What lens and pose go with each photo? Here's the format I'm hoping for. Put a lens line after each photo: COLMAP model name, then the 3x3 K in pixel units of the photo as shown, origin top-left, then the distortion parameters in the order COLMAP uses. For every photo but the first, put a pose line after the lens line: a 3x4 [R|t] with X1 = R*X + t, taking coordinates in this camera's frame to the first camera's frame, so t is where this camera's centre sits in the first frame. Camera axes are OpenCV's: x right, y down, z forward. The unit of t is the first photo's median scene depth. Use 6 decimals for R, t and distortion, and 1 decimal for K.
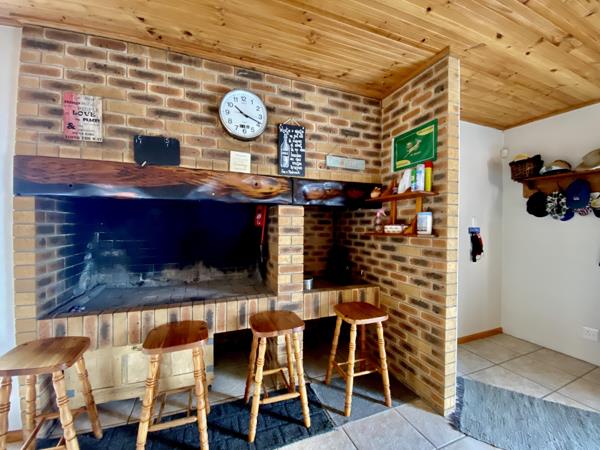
lens RADIAL K [[243.1, 0, 298.9], [0, 243.1, 226.8], [0, 0, 1]] dist [0.023370, -0.022232]
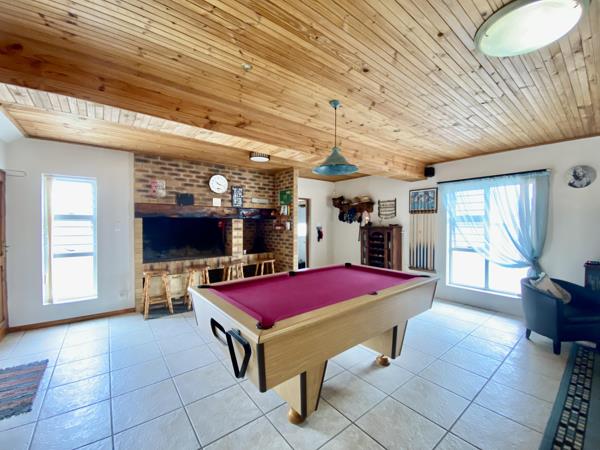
lens RADIAL K [[243.1, 0, 298.9], [0, 243.1, 226.8], [0, 0, 1]] dist [0.023370, -0.022232]
pose [[0.959880, -0.012349, 0.280140, -0.132697], [0.010780, 0.999916, 0.007142, -0.020731], [-0.280204, -0.003836, 0.959933, -1.611794]]
